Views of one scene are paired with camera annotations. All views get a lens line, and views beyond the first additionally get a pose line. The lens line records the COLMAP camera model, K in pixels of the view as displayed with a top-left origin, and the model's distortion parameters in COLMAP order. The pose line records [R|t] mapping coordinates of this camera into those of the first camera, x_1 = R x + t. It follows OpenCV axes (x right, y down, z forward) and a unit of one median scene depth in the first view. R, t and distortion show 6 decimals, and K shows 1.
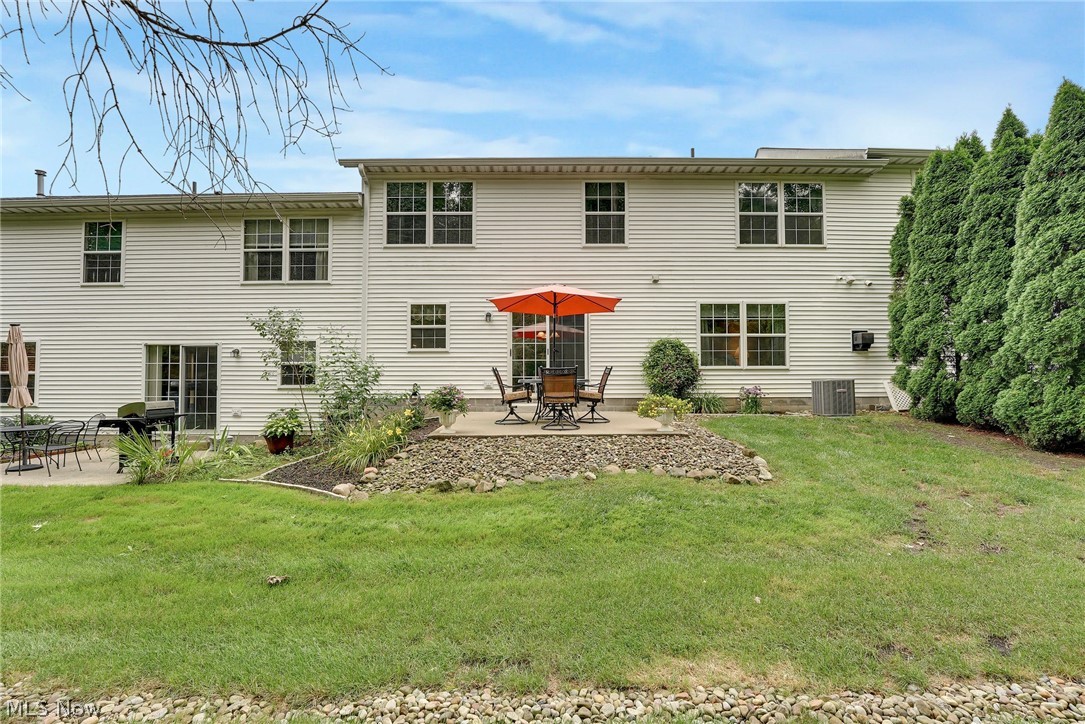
lens RADIAL K [[446.1, 0, 539.9], [0, 446.1, 368.0], [0, 0, 1]] dist [-0.027364, -0.000043]
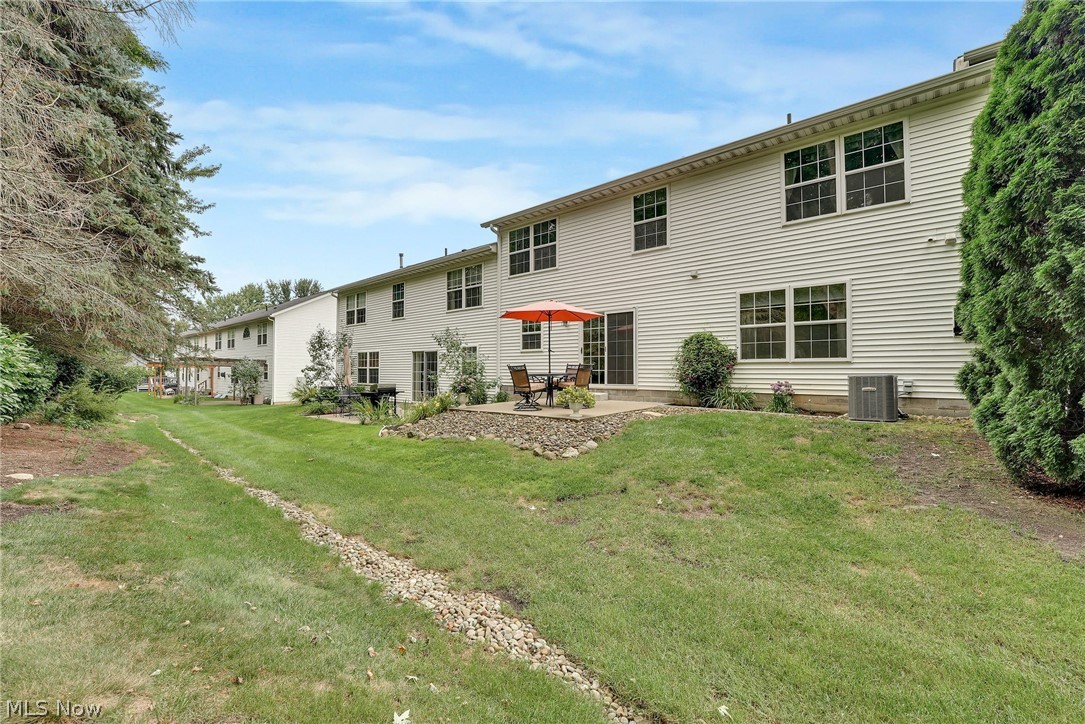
lens RADIAL K [[446.1, 0, 539.9], [0, 446.1, 368.0], [0, 0, 1]] dist [-0.027364, -0.000043]
pose [[0.746711, -0.000699, -0.665148, 0.671294], [0.010561, 0.999886, 0.010806, -0.000494], [0.665064, -0.015094, 0.746634, 0.001136]]
